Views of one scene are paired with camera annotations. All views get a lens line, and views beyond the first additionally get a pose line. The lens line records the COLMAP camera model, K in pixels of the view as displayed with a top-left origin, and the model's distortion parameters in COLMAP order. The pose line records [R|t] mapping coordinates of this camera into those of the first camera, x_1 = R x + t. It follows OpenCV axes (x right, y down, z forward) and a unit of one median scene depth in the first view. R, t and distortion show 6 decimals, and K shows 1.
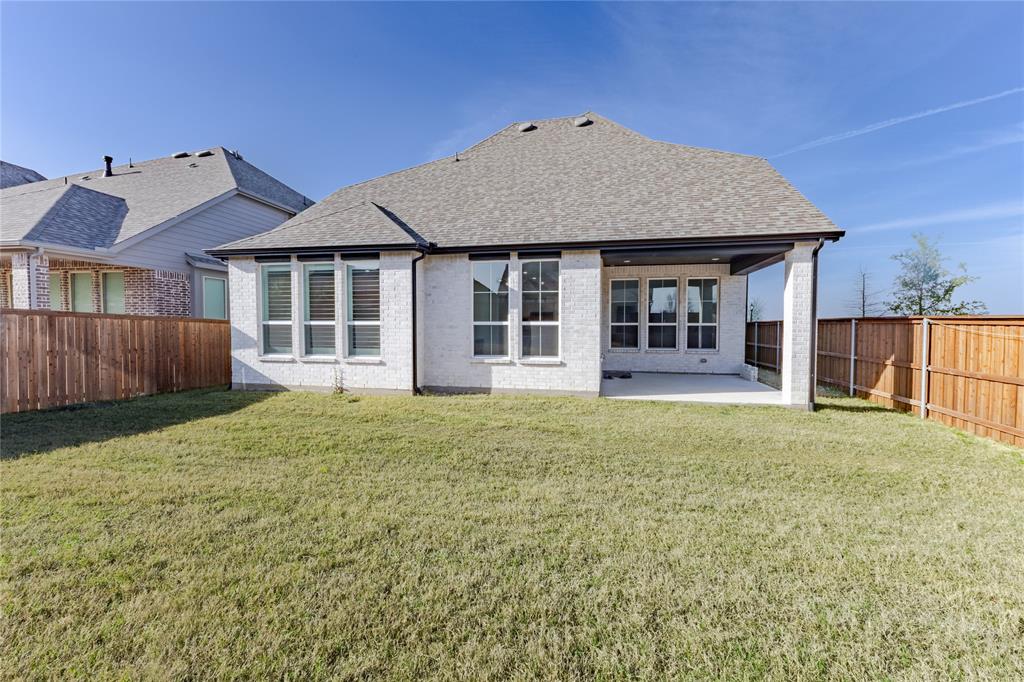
lens RADIAL K [[439.9, 0, 510.4], [0, 439.9, 339.9], [0, 0, 1]] dist [0.013137, -0.003208]
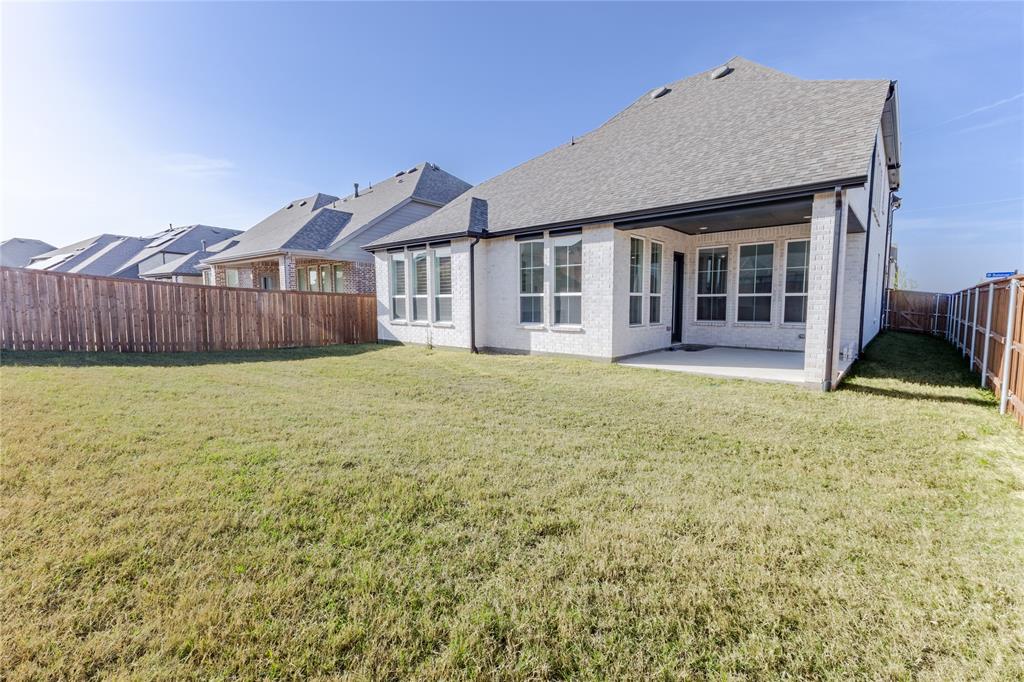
lens RADIAL K [[439.9, 0, 514.3], [0, 439.9, 339.0], [0, 0, 1]] dist [0.013137, -0.003208]
pose [[0.872862, 0.036431, -0.486606, 0.488292], [-0.012620, 0.998561, 0.052123, 0.018334], [0.487804, -0.039355, 0.872065, -0.035046]]
